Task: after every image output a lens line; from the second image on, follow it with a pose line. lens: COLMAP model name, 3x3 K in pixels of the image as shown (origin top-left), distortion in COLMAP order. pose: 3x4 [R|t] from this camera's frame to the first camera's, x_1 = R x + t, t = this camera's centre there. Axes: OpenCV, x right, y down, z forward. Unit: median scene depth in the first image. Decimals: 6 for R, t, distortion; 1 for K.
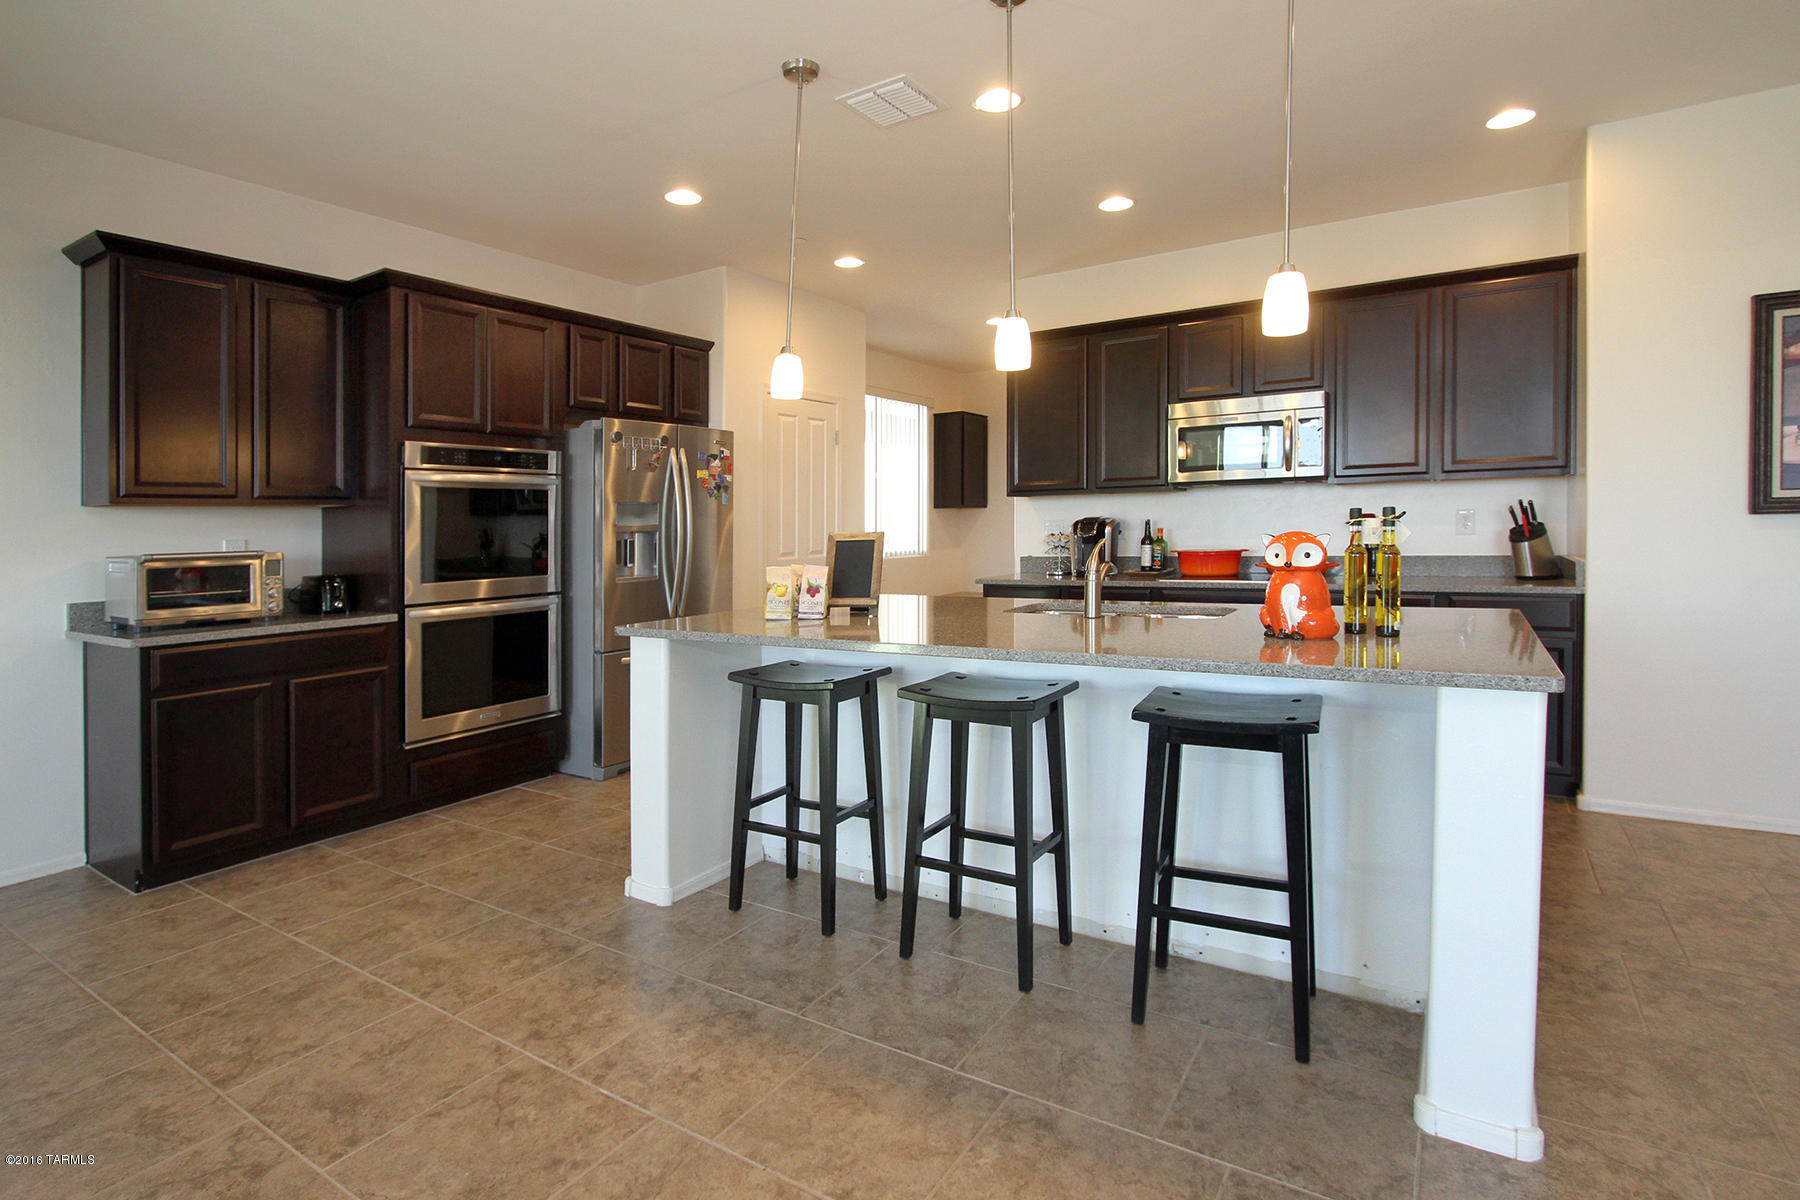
lens RADIAL K [[898.2, 0, 897.7], [0, 898.2, 610.5], [0, 0, 1]] dist [-0.005852, 0.000499]
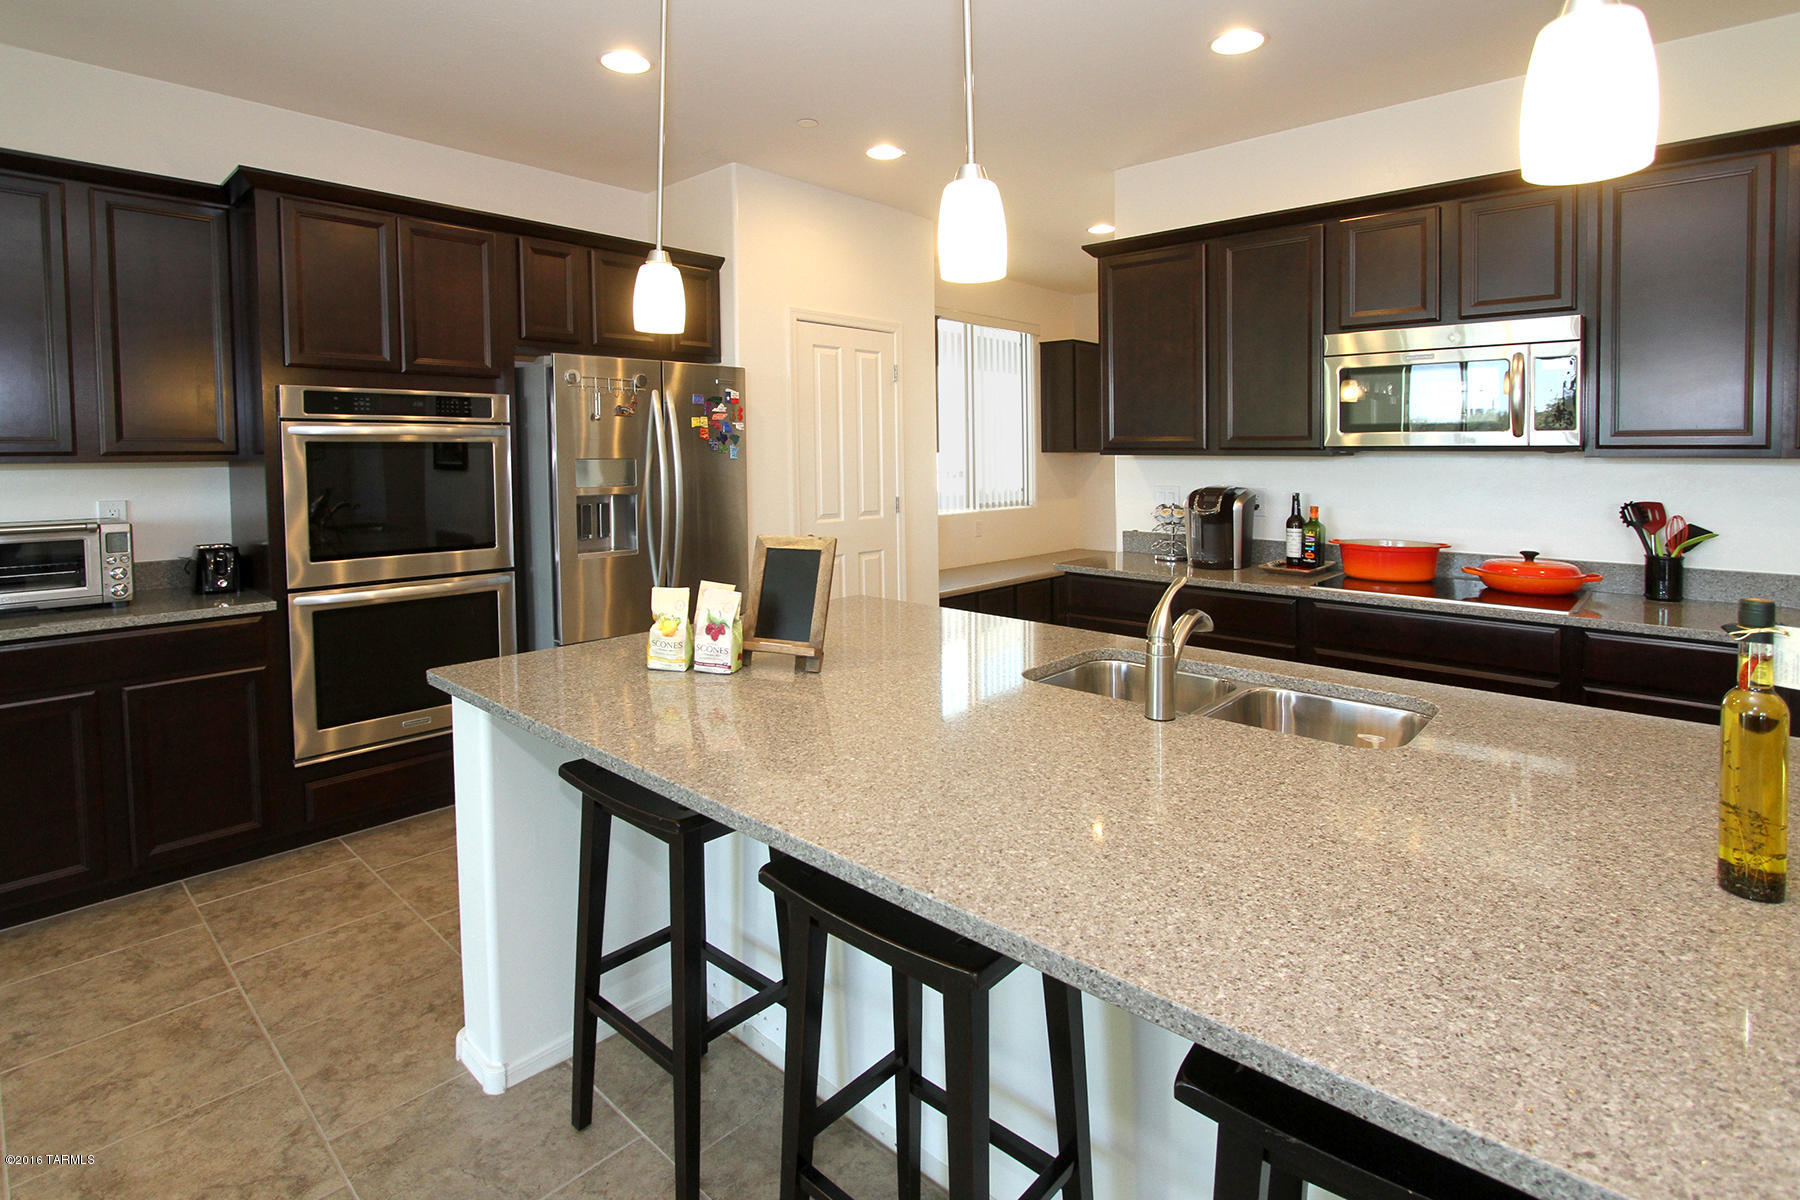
lens RADIAL K [[898.2, 0, 907.0], [0, 898.2, 476.0], [0, 0, 1]] dist [-0.005852, 0.000499]
pose [[0.986326, 0.024460, -0.162981, 0.108841], [-0.034403, 0.997697, -0.058464, -0.076198], [0.161176, 0.063272, 0.984895, 0.300392]]
